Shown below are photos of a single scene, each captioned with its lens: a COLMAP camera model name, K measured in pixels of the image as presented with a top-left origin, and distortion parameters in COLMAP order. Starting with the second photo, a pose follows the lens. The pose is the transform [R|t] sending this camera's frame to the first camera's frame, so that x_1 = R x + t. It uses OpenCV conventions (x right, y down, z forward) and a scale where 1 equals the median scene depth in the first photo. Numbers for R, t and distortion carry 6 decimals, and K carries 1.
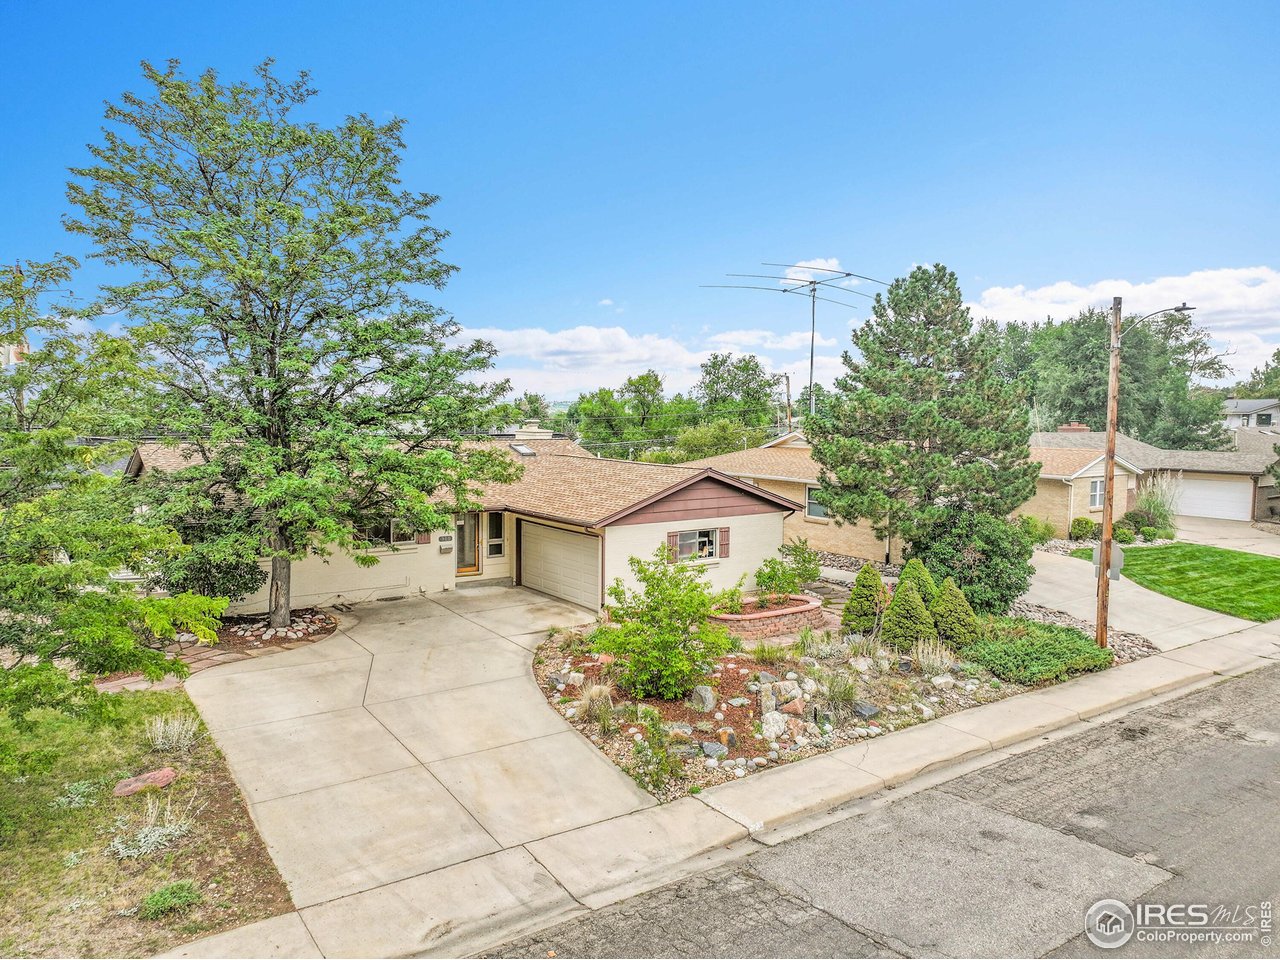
lens RADIAL K [[899.9, 0, 640.0], [0, 899.9, 480.0], [0, 0, 1]] dist [-0.000390, 0.003207]
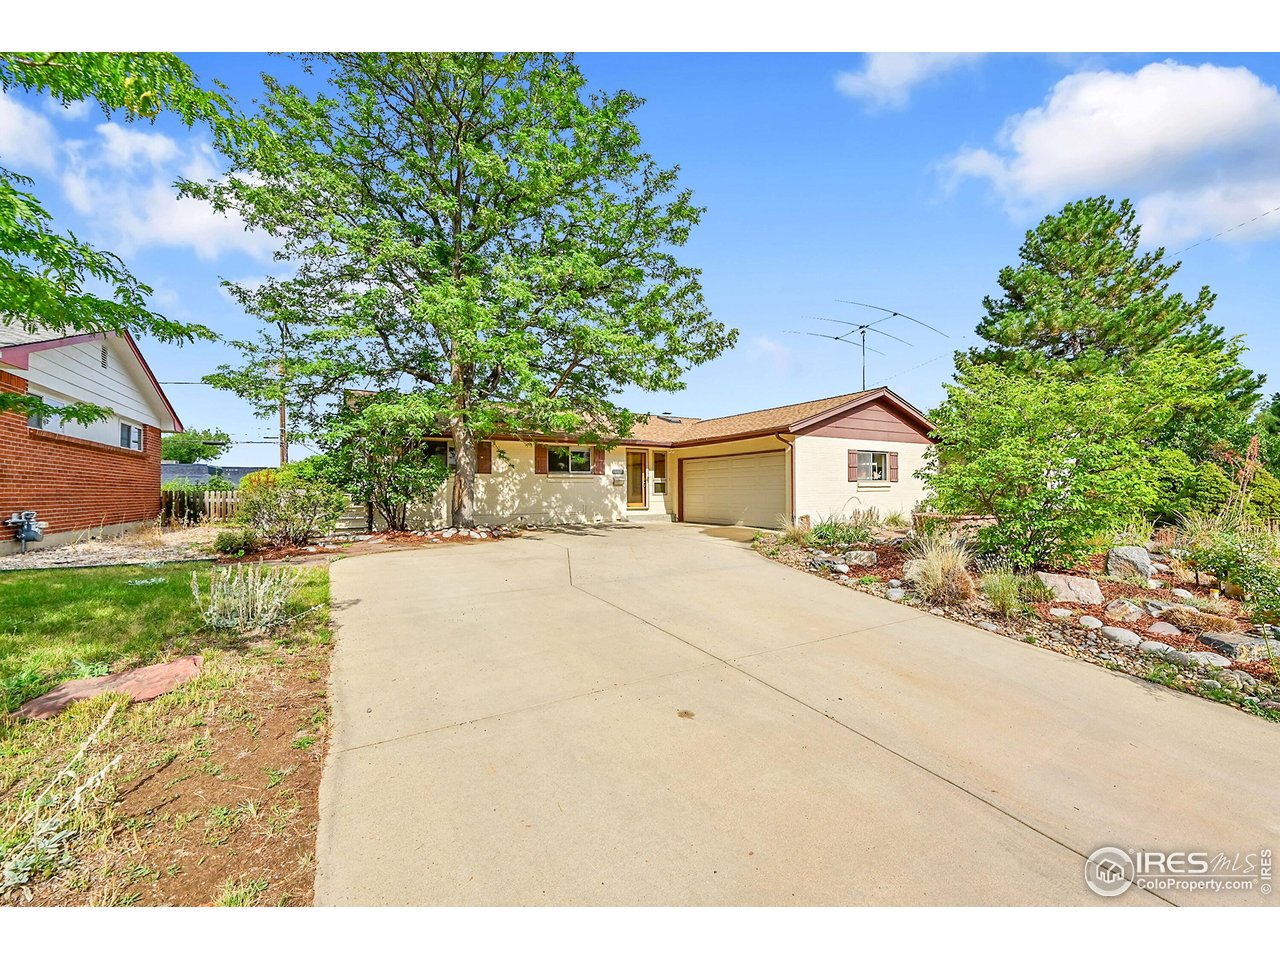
lens RADIAL K [[520.7, 0, 625.5], [0, 520.7, 476.2], [0, 0, 1]] dist [-0.000974, 0.000044]
pose [[0.994663, -0.025229, -0.100041, -0.152211], [0.014282, 0.993976, -0.108667, 0.142502], [0.102179, 0.106658, 0.989032, 0.410208]]
